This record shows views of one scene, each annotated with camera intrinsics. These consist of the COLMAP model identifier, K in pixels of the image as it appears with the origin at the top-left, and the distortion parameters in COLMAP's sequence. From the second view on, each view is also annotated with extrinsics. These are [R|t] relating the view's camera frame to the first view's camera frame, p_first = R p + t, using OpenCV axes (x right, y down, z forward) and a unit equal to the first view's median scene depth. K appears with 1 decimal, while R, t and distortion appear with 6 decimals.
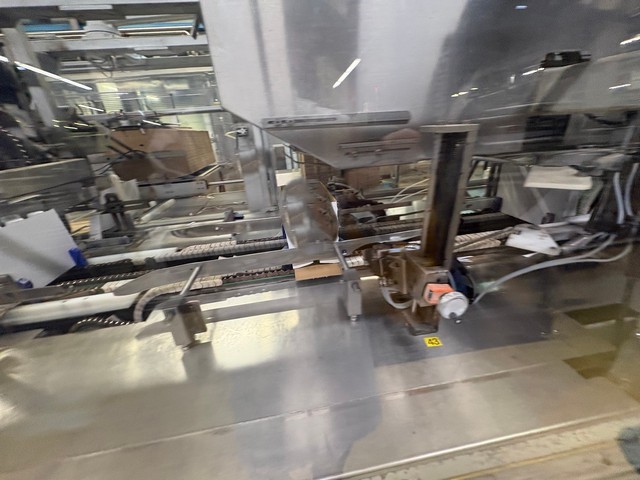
lens RADIAL K [[257.8, 0, 320.0], [0, 257.8, 240.0], [0, 0, 1]] dist [0.000247, -0.000026]
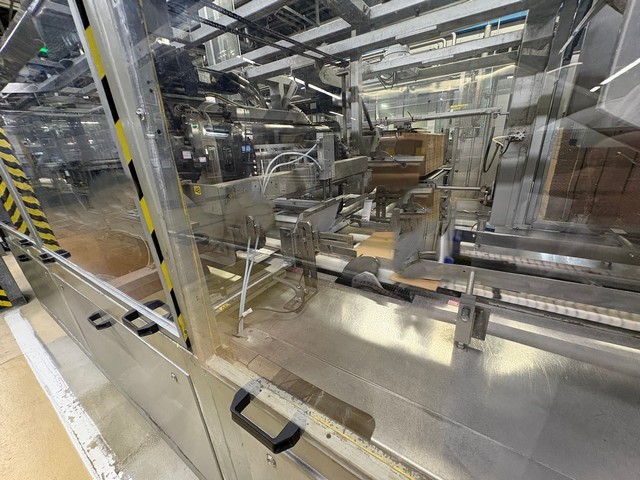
lens RADIAL K [[253.9, 0, 320.0], [0, 253.9, 240.0], [0, 0, 1]] dist [-0.000113, -0.000192]
pose [[0.742850, 0.258714, -0.617447, -0.234890], [-0.263798, 0.960807, 0.085209, 0.039252], [0.615292, 0.099584, 0.781983, -0.094941]]
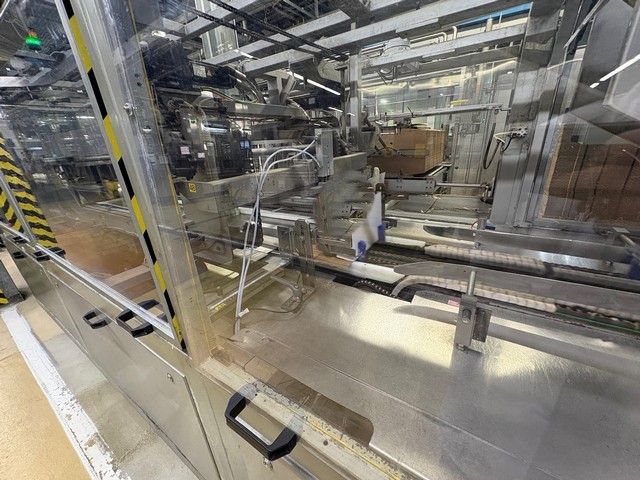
lens RADIAL K [[253.9, 0, 320.0], [0, 253.9, 240.0], [0, 0, 1]] dist [-0.000113, -0.000192]
pose [[0.744909, 0.268616, -0.610701, -0.243067], [-0.265312, 0.959143, 0.098260, 0.033113], [0.612143, 0.088832, 0.785741, -0.083172]]
